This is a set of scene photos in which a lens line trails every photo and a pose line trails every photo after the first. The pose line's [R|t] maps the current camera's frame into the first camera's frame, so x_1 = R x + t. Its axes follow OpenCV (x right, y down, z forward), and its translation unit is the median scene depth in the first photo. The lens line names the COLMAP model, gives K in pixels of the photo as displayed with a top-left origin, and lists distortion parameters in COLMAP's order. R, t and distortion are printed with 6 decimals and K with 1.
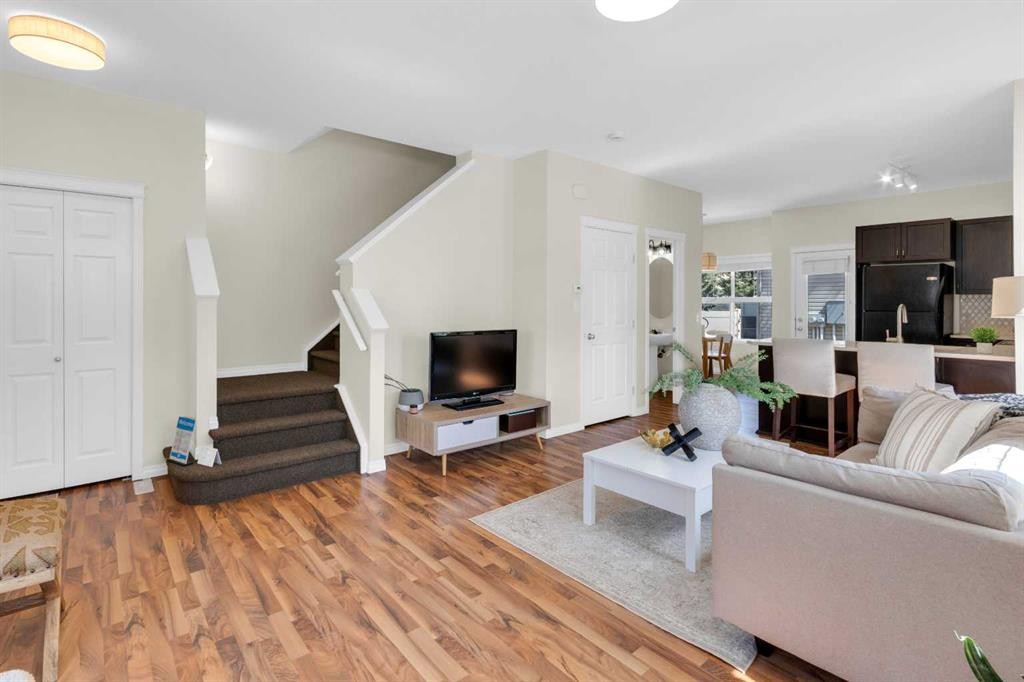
lens RADIAL K [[491.7, 0, 509.9], [0, 491.7, 295.5], [0, 0, 1]] dist [0.009124, 0.000548]
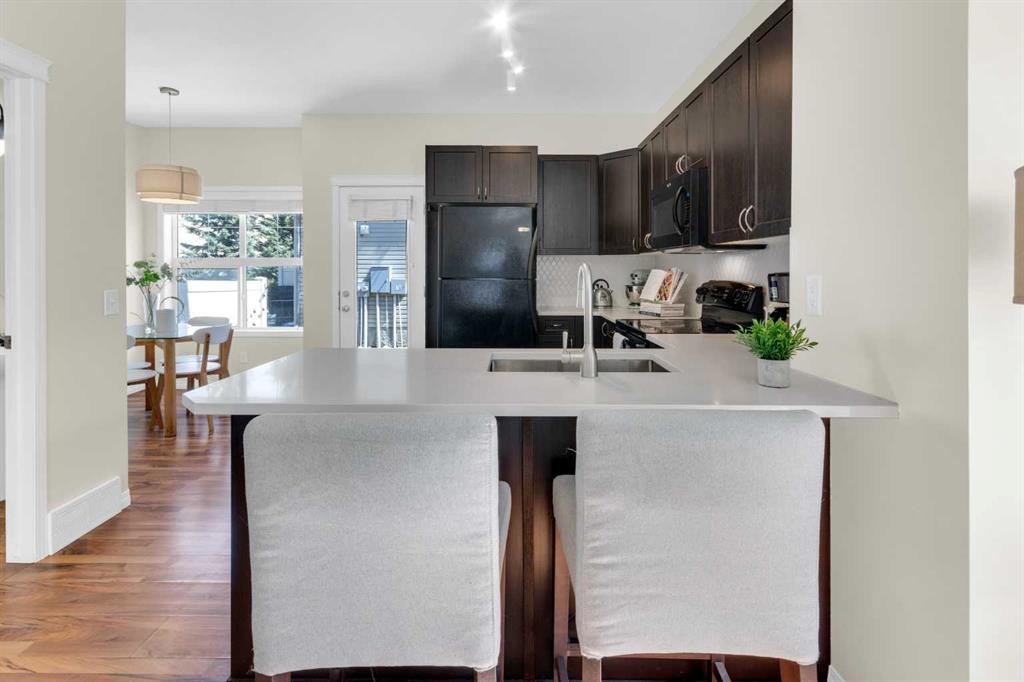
lens RADIAL K [[494.4, 0, 509.2], [0, 494.4, 282.3], [0, 0, 1]] dist [0.006008, 0.000509]
pose [[0.653378, -0.018860, 0.756797, 0.240555], [-0.010489, 0.999368, 0.033961, 0.010553], [-0.756959, -0.030127, 0.652767, 0.418760]]
